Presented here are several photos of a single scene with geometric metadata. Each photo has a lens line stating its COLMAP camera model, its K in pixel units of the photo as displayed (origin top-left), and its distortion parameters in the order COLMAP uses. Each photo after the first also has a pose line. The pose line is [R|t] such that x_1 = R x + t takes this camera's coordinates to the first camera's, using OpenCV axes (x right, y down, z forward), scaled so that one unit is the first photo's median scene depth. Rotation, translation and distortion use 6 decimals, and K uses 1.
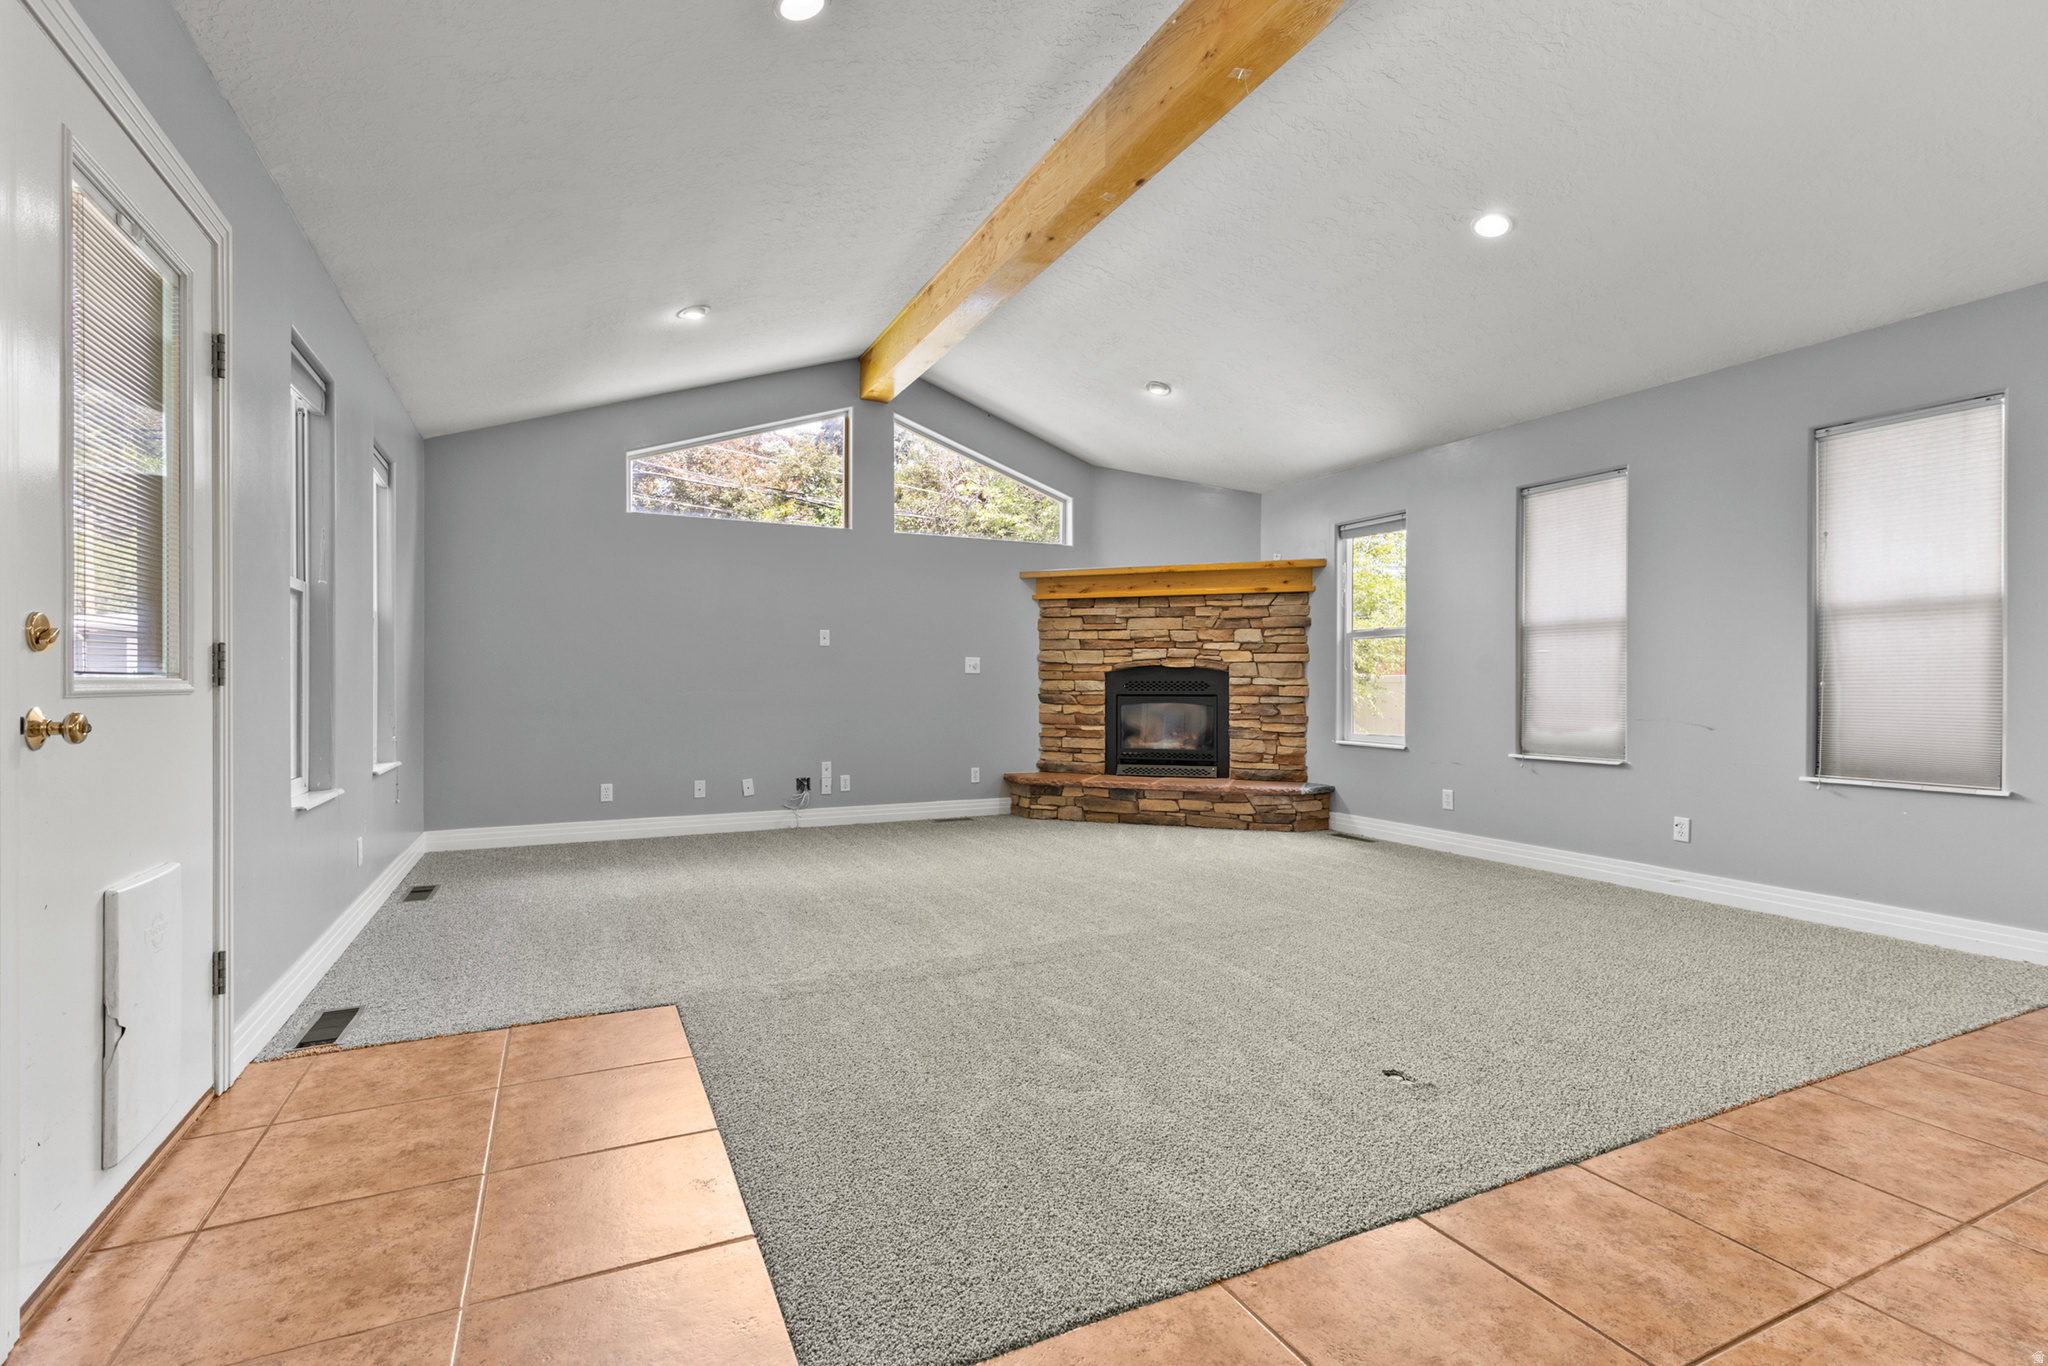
lens RADIAL K [[950.7, 0, 1017.6], [0, 950.7, 677.1], [0, 0, 1]] dist [0.006808, -0.001362]
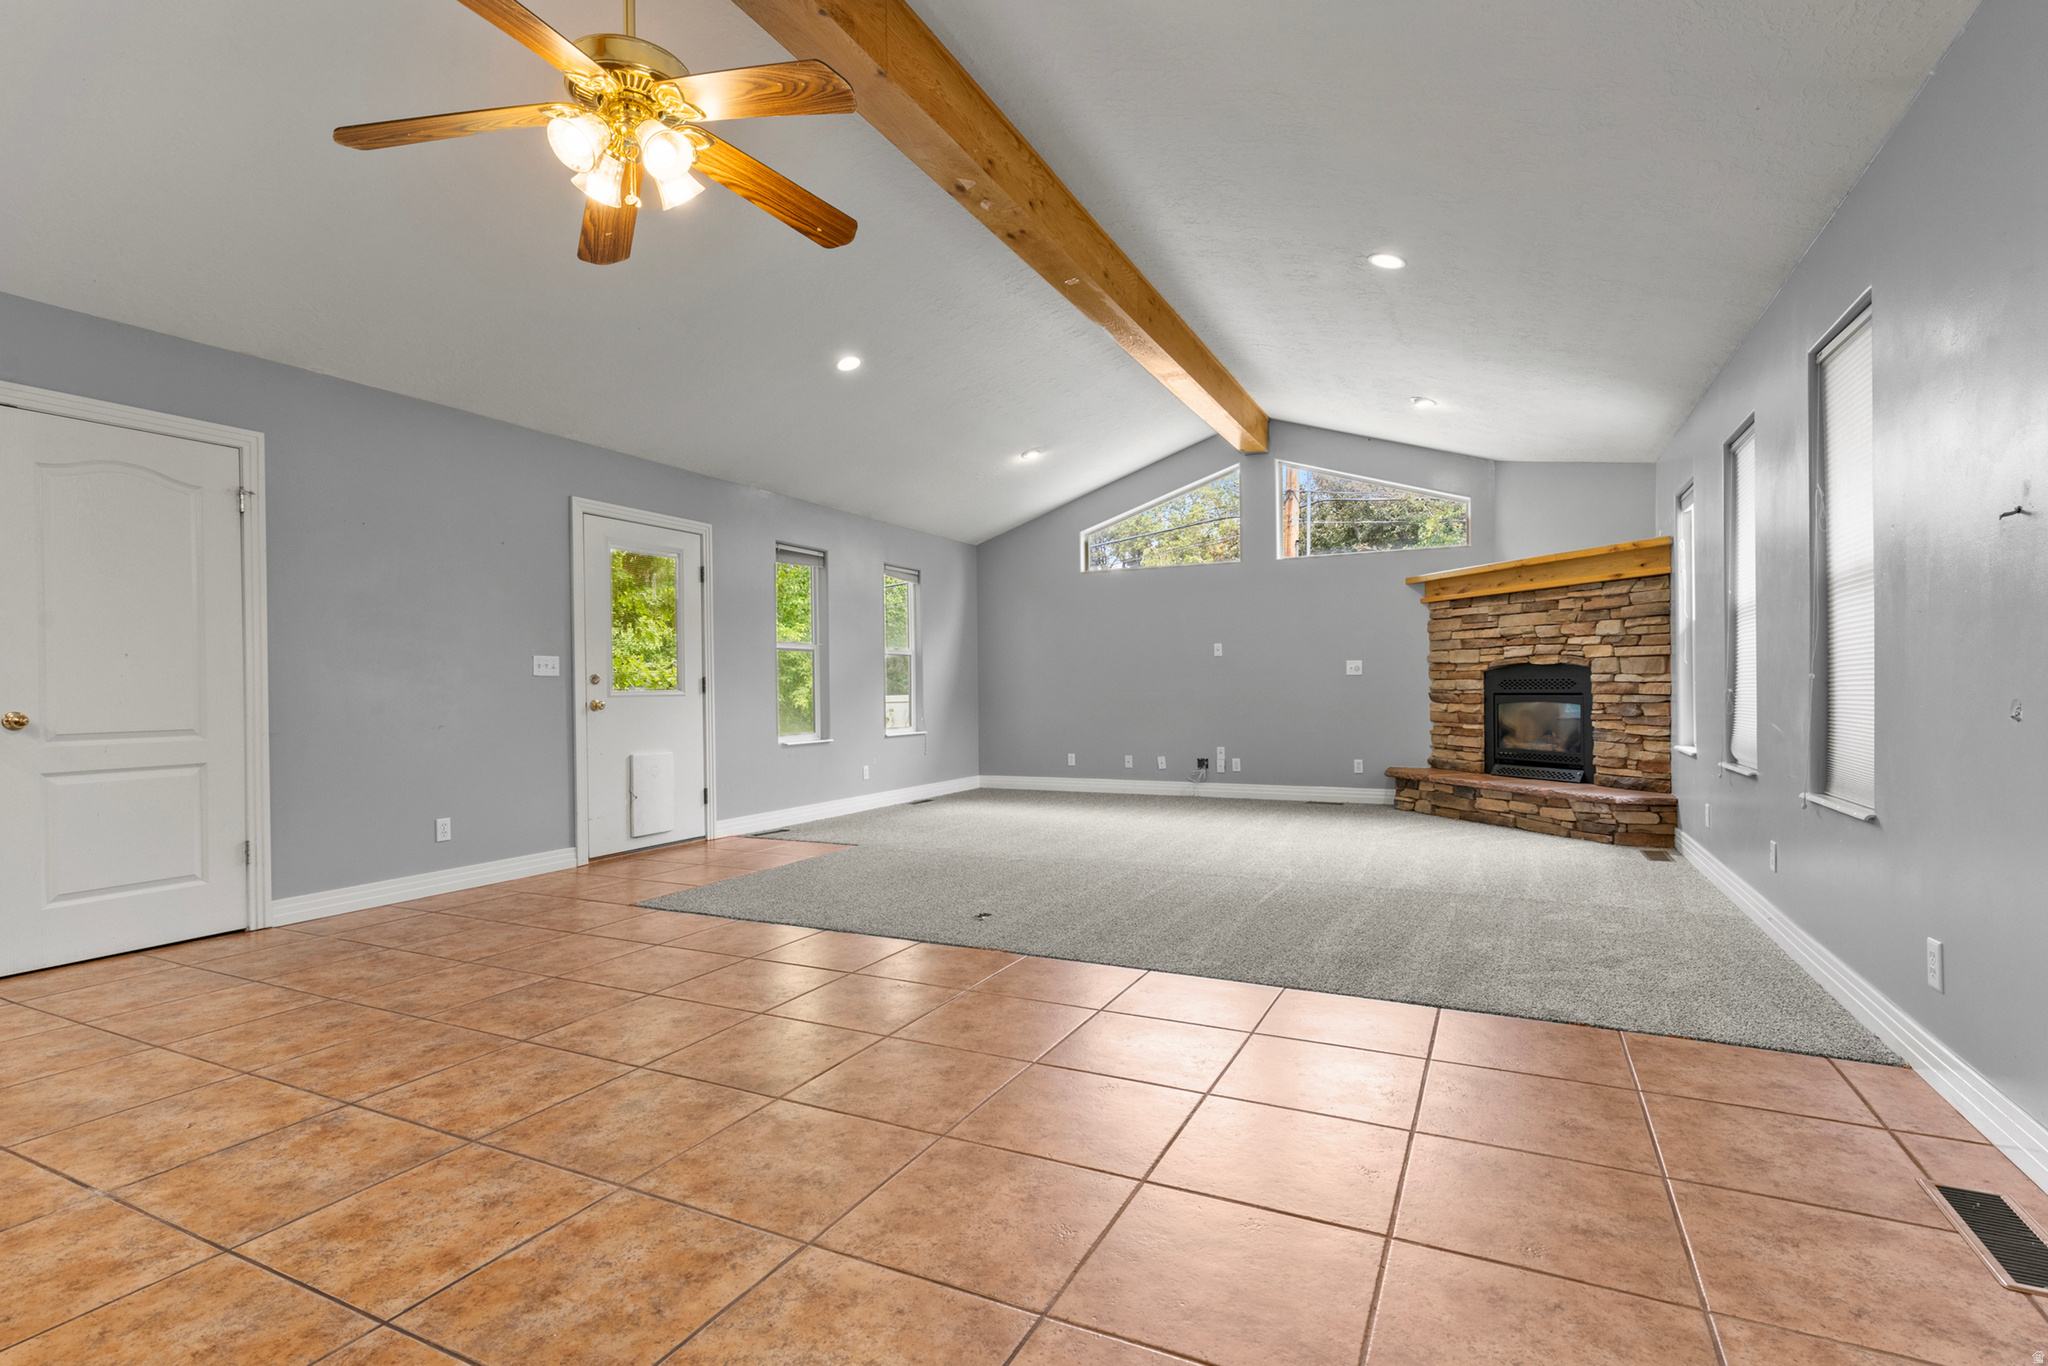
lens RADIAL K [[950.7, 0, 997.3], [0, 950.7, 683.8], [0, 0, 1]] dist [0.006808, -0.001362]
pose [[0.597291, -0.012706, -0.801924, 0.620657], [0.017795, 0.999838, -0.002587, 0.001839], [0.801827, -0.012725, 0.597420, -0.004938]]
